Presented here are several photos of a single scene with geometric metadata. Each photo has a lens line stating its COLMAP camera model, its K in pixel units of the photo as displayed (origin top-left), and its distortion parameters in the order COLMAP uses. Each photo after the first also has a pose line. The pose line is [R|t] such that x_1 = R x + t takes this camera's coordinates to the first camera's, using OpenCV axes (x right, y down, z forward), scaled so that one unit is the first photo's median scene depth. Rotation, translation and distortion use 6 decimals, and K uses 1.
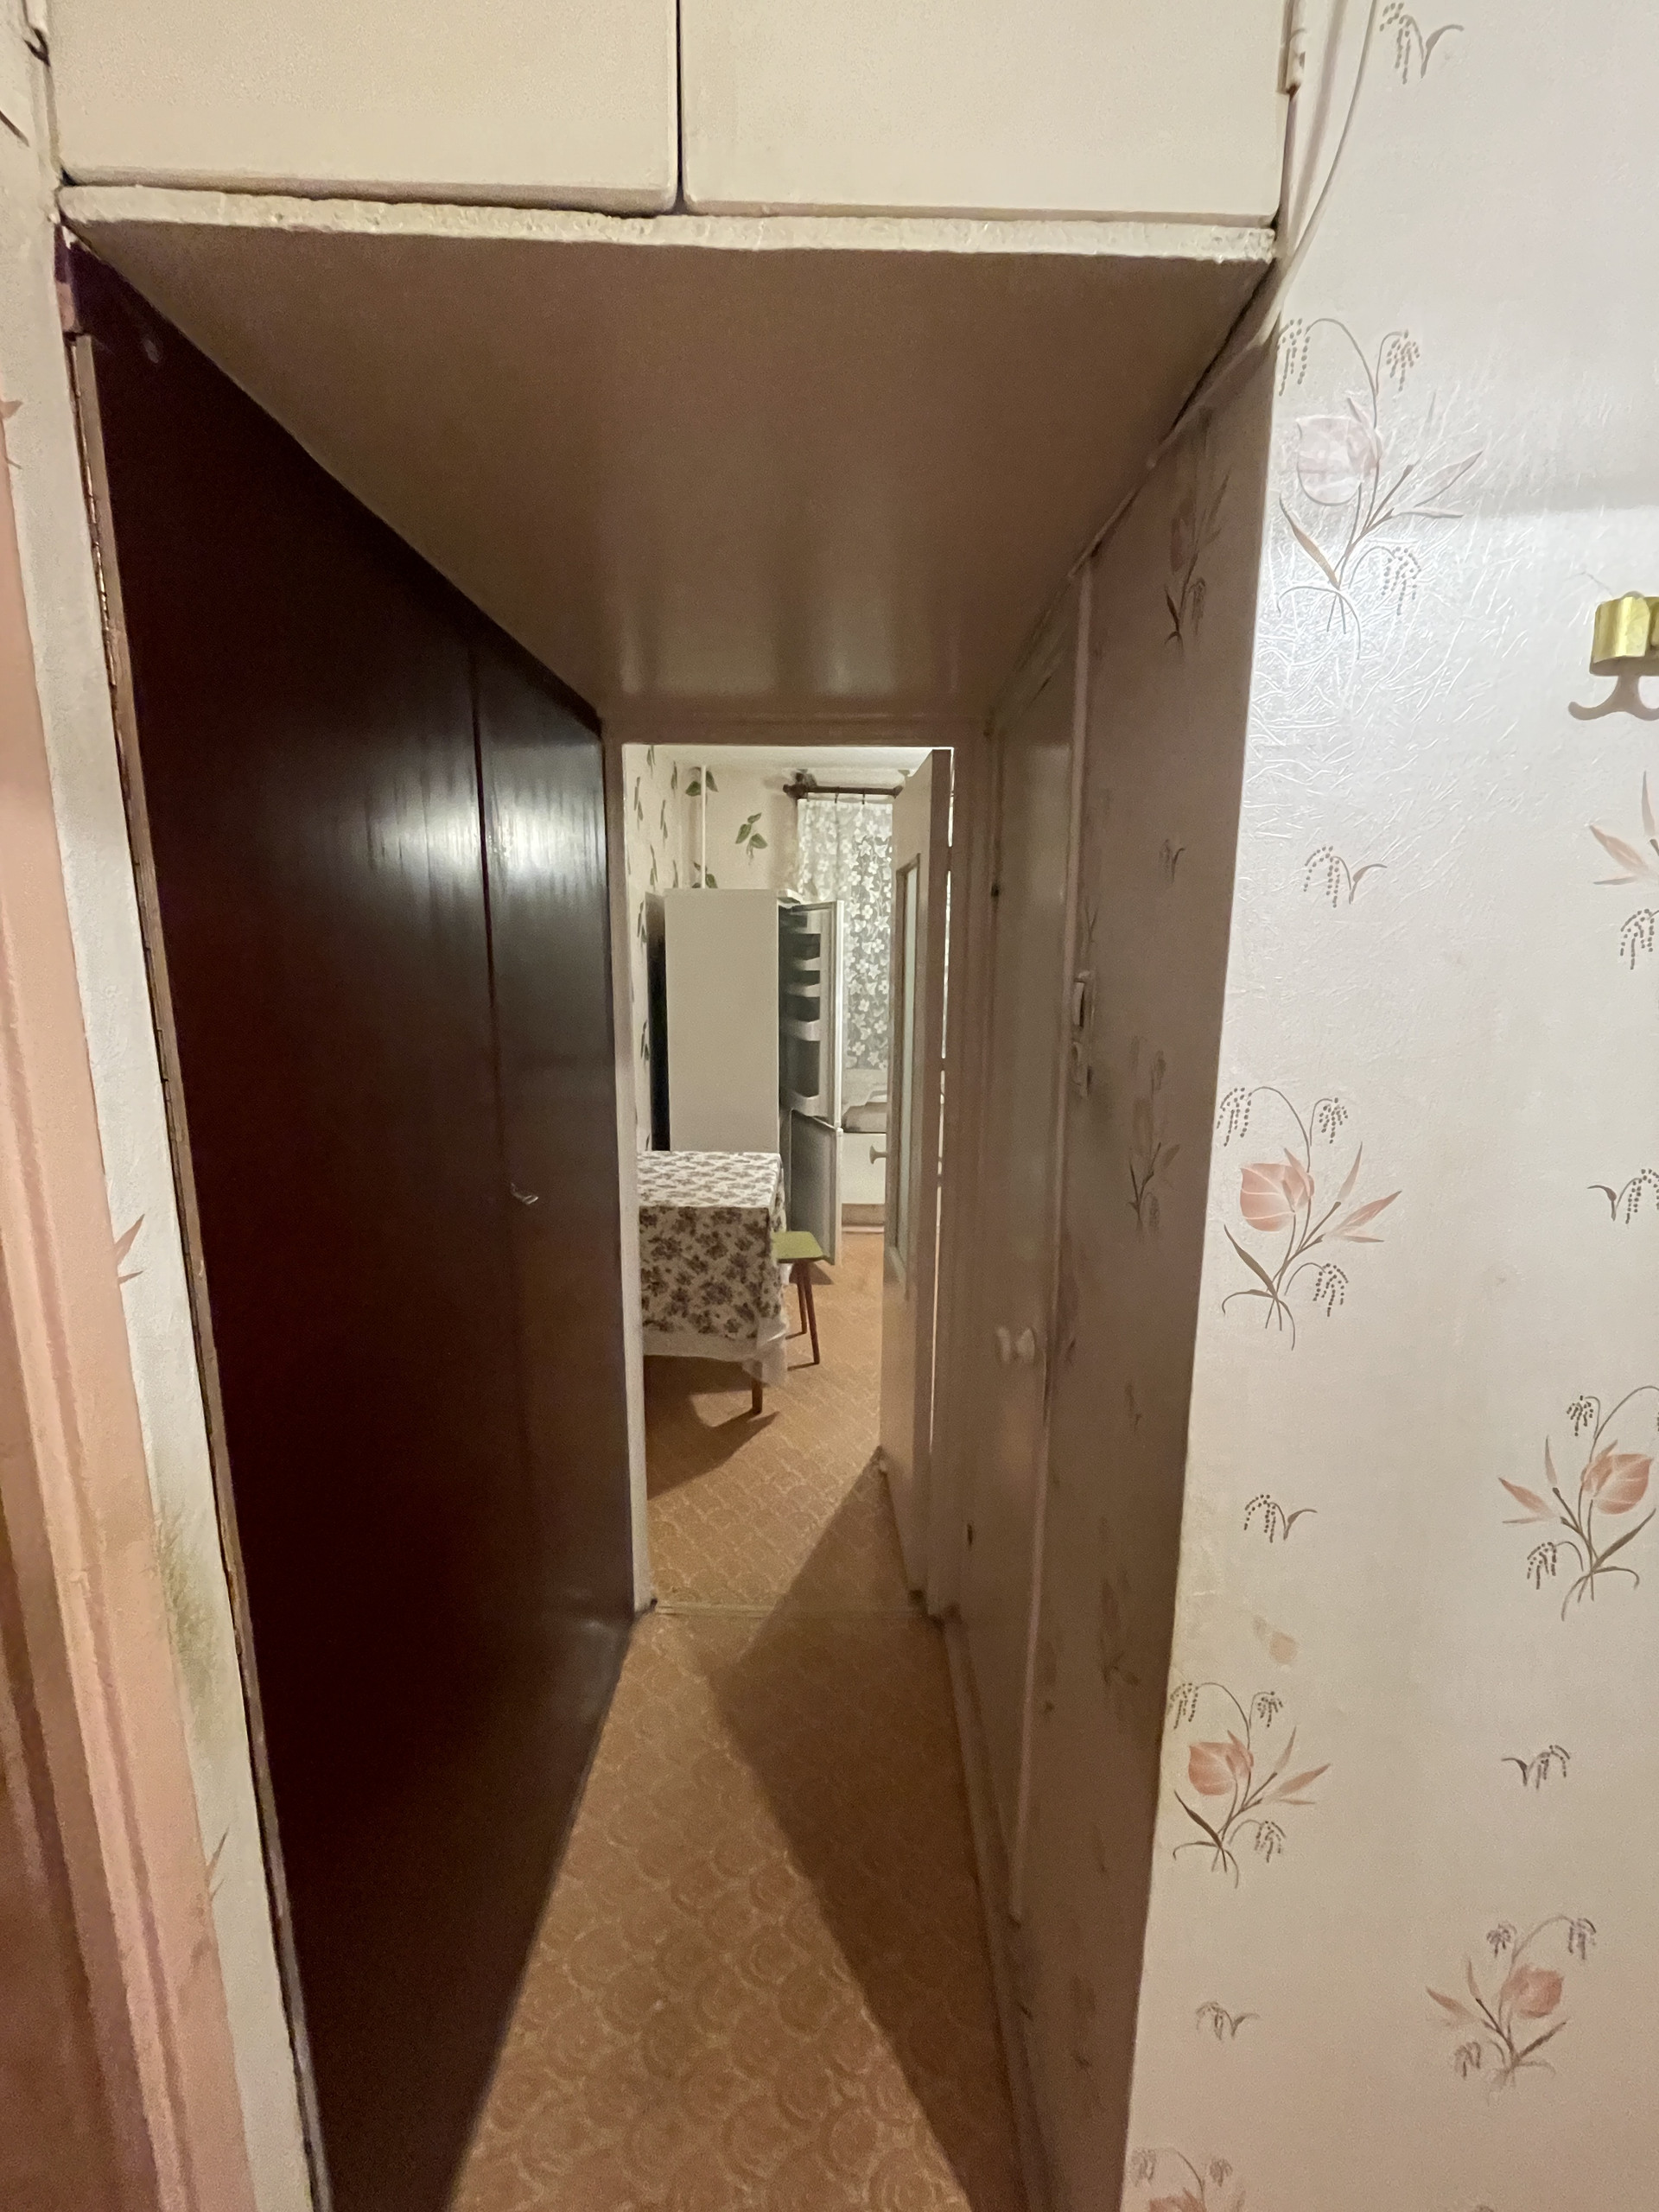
lens RADIAL K [[884.9, 0, 814.0], [0, 884.9, 1113.1], [0, 0, 1]] dist [0.005013, -0.001027]
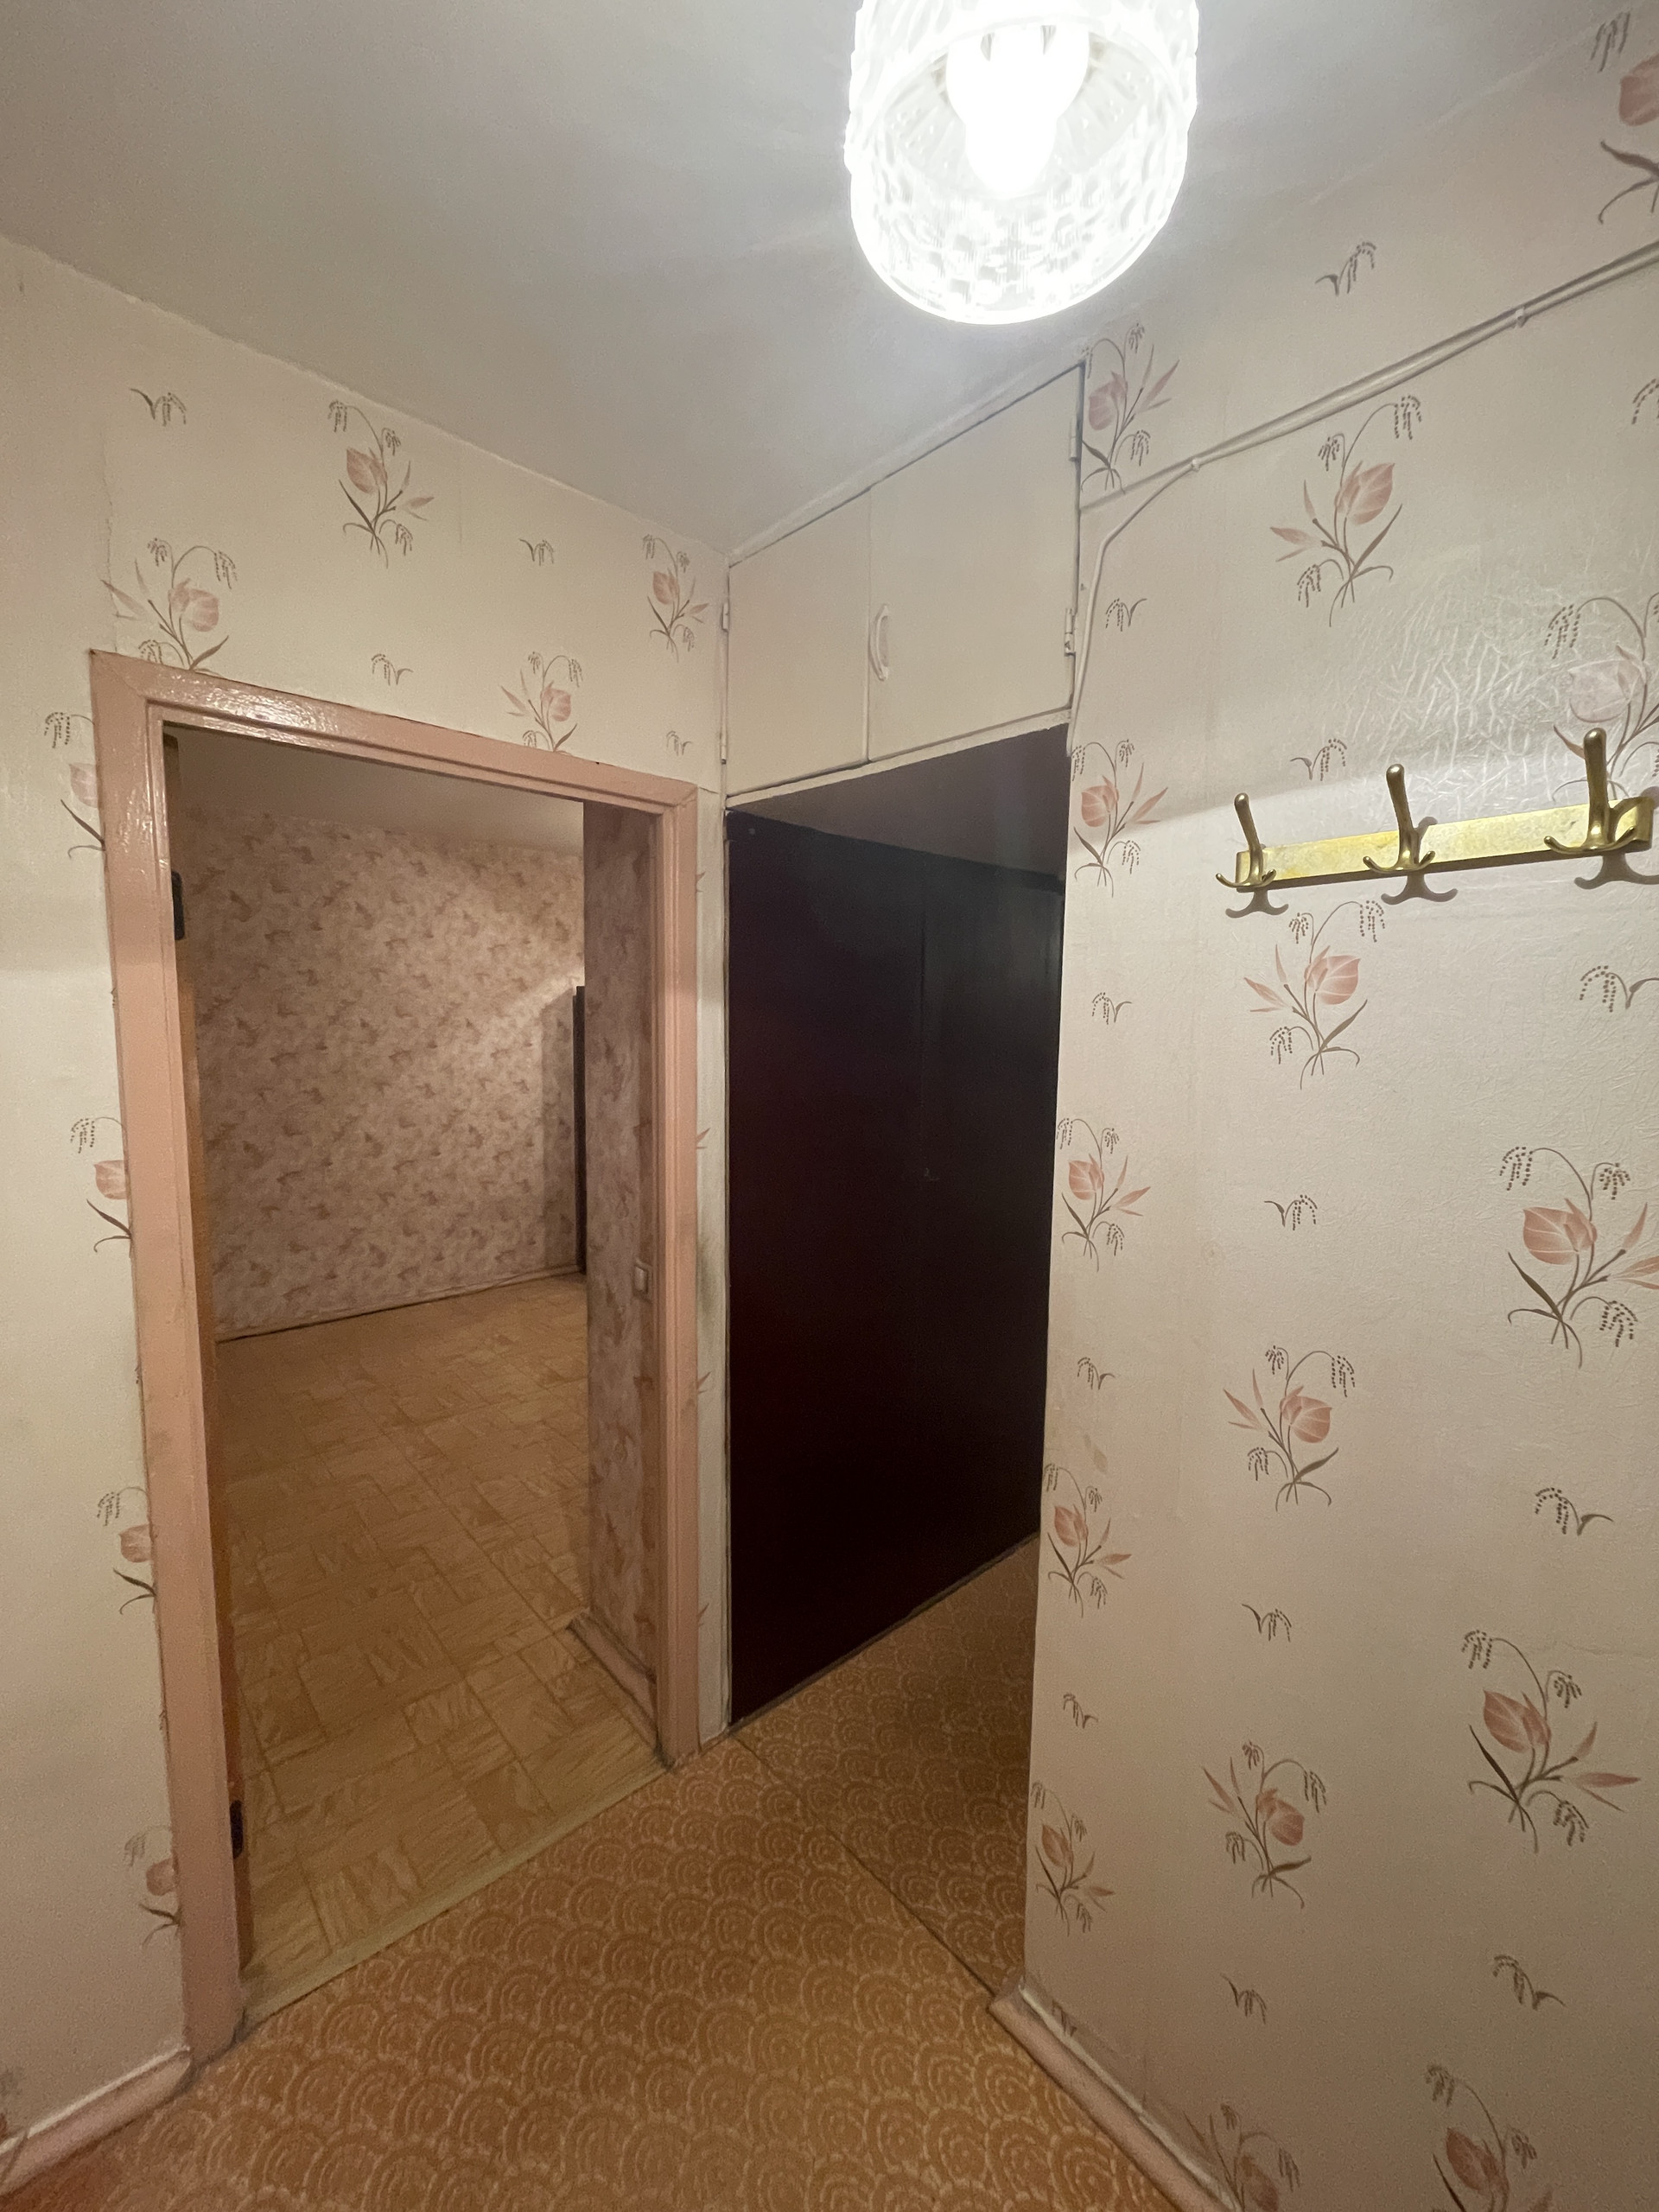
lens RADIAL K [[884.9, 0, 830.1], [0, 884.9, 1111.2], [0, 0, 1]] dist [0.005013, -0.001027]
pose [[0.677670, 0.079085, -0.731101, 1.253821], [-0.137903, 0.990229, -0.020709, 0.054158], [0.722320, 0.114855, 0.681955, -0.533096]]
